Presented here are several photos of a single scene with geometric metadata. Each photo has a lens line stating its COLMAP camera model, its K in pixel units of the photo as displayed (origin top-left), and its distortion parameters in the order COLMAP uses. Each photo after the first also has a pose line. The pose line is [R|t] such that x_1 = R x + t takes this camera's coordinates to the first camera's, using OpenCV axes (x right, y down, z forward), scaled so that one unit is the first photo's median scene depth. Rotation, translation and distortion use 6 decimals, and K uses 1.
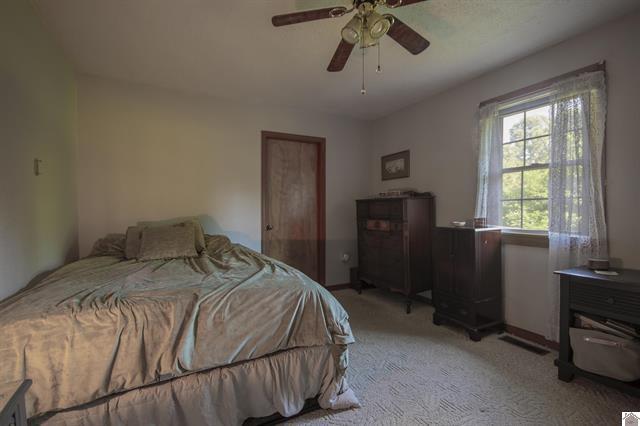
lens RADIAL K [[295.0, 0, 316.4], [0, 295.0, 214.4], [0, 0, 1]] dist [0.019759, -0.016352]
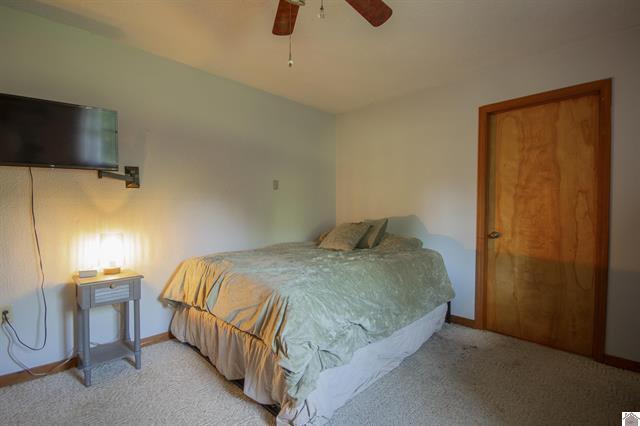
lens RADIAL K [[303.5, 0, 317.6], [0, 303.5, 215.4], [0, 0, 1]] dist [0.002259, -0.000091]
pose [[0.318287, 0.014625, -0.947882, 0.406468], [-0.022568, 0.999715, 0.007846, -0.000823], [0.947726, 0.018894, 0.318526, 0.337511]]
